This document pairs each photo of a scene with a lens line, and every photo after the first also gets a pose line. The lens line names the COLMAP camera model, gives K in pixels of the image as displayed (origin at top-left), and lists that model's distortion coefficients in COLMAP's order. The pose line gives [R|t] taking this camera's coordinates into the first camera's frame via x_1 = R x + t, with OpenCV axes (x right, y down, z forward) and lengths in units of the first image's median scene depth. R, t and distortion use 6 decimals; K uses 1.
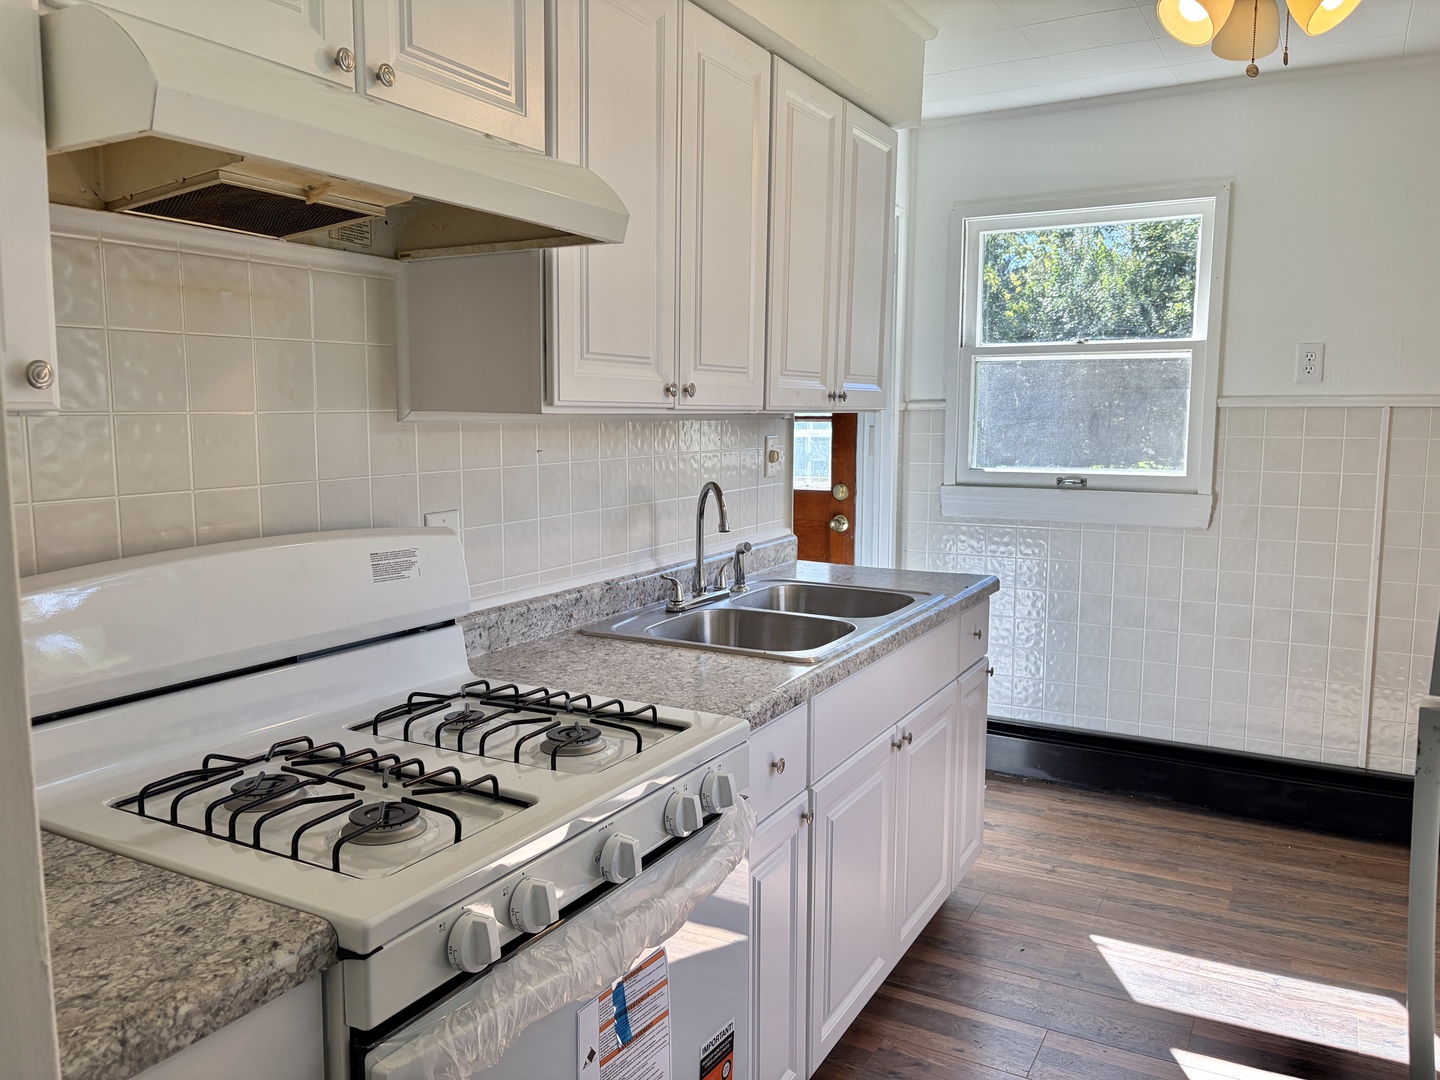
lens RADIAL K [[1096.5, 0, 720.0], [0, 1096.5, 540.5], [0, 0, 1]] dist [0.041355, -0.018973]
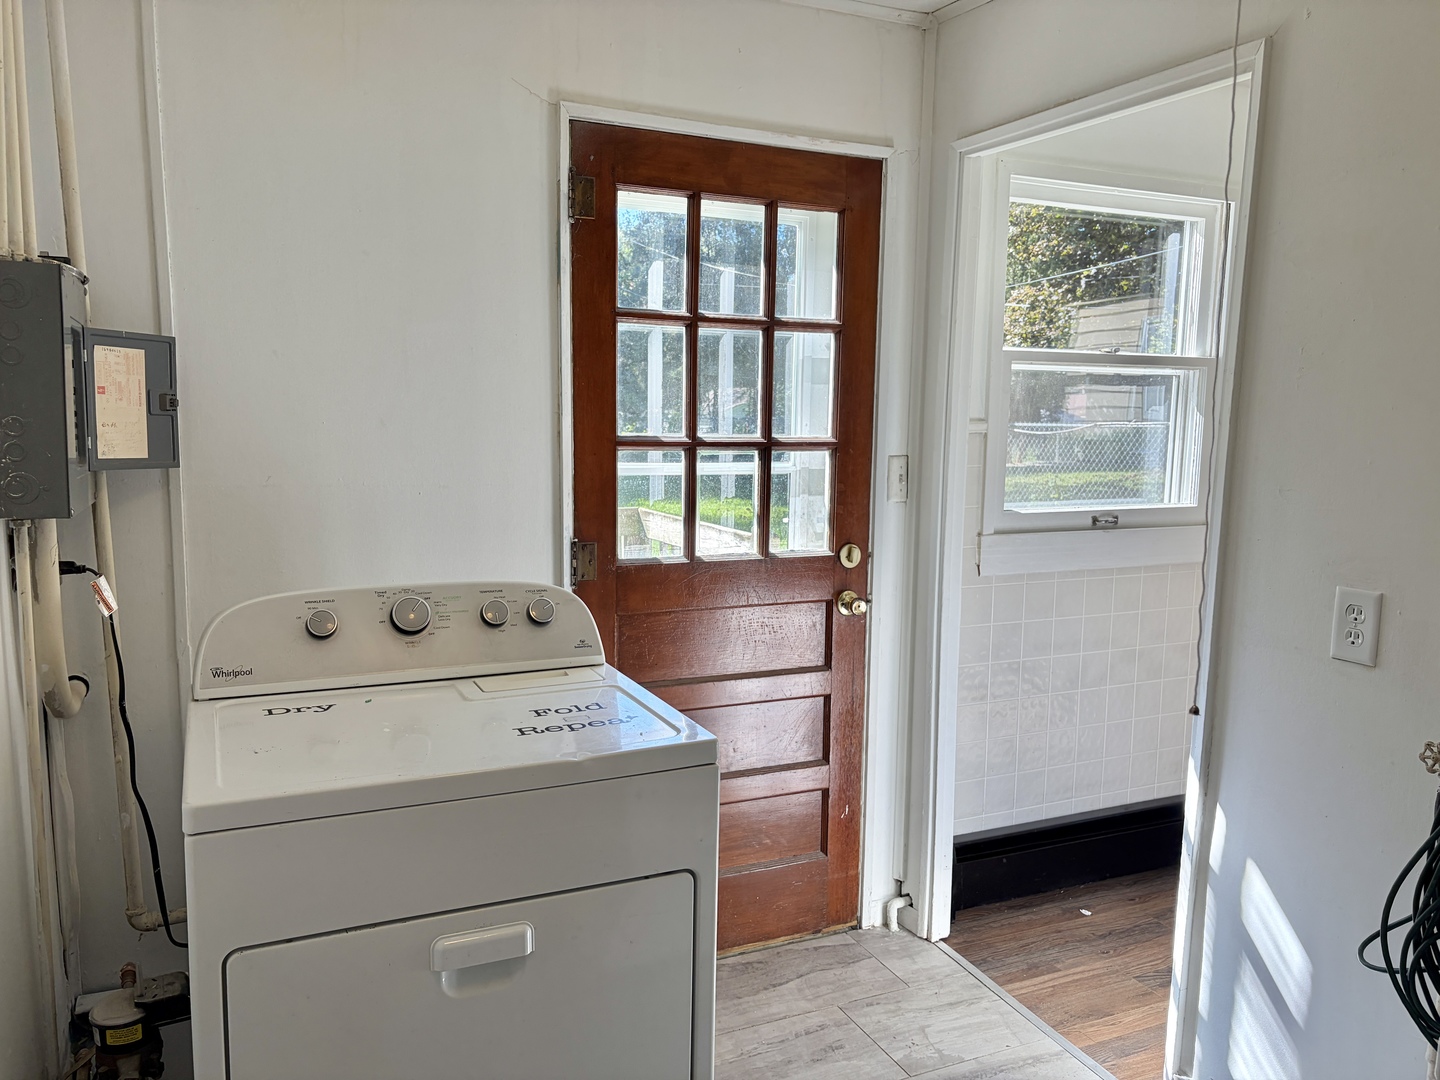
lens RADIAL K [[1096.5, 0, 718.3], [0, 1096.5, 538.8], [0, 0, 1]] dist [0.041355, -0.018973]
pose [[0.601868, -0.095181, 0.792903, -0.511605], [0.078839, 0.995104, 0.059610, -0.110872], [-0.794694, 0.026634, 0.606425, 0.722400]]
